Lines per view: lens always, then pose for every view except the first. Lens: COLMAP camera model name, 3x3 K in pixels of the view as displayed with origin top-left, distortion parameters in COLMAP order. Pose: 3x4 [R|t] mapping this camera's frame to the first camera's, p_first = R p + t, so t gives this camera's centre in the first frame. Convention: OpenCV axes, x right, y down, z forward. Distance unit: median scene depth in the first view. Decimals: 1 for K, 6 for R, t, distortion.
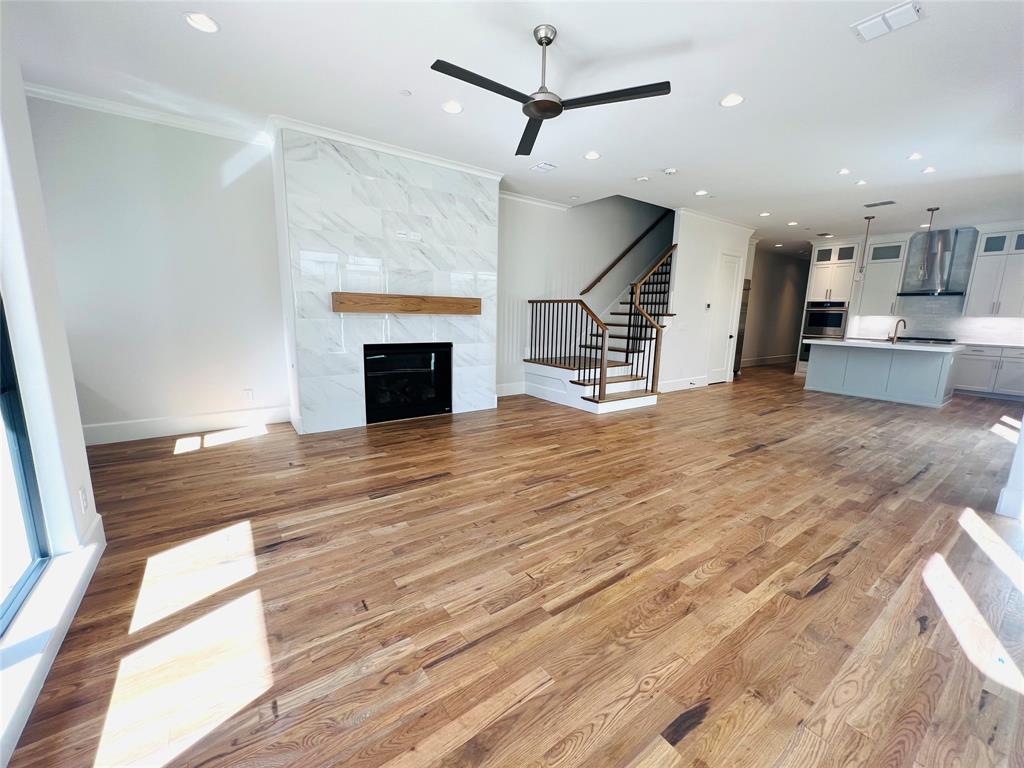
lens RADIAL K [[412.0, 0, 513.1], [0, 412.0, 384.2], [0, 0, 1]] dist [0.000268, 0.000437]
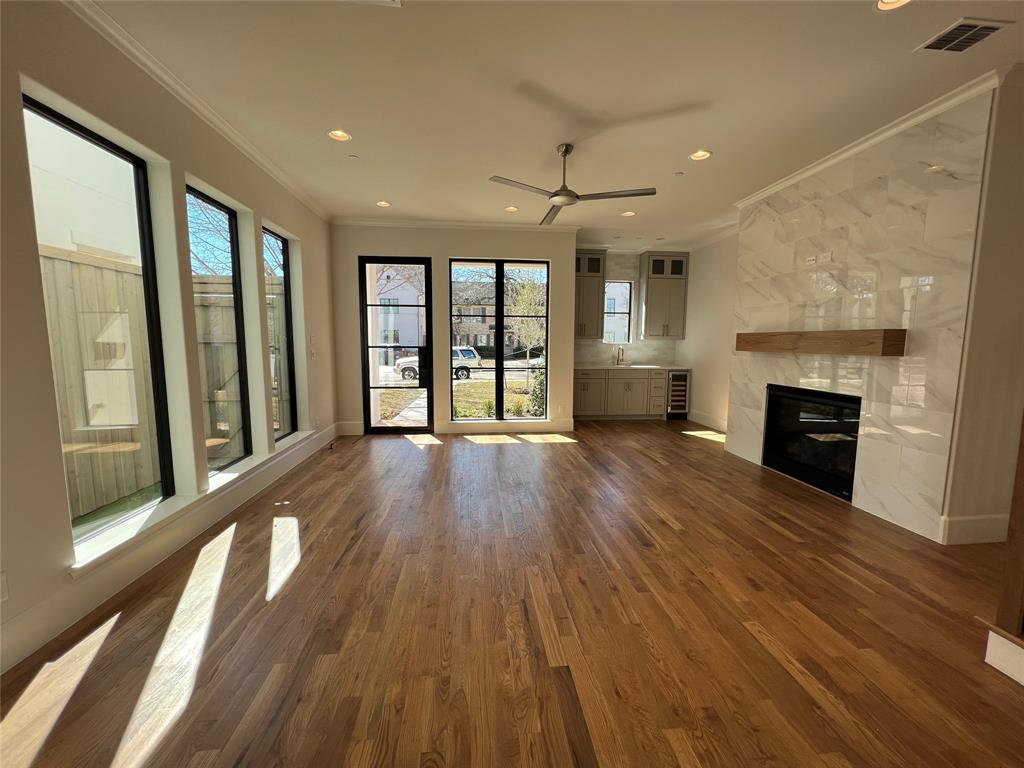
lens RADIAL K [[410.7, 0, 512.0], [0, 410.7, 384.0], [0, 0, 1]] dist [-0.000816, -0.000066]
pose [[-0.500594, 0.064025, -0.863312, 0.841617], [-0.169095, 0.970819, 0.170049, -0.168585], [0.849007, 0.231107, -0.475160, 1.005987]]
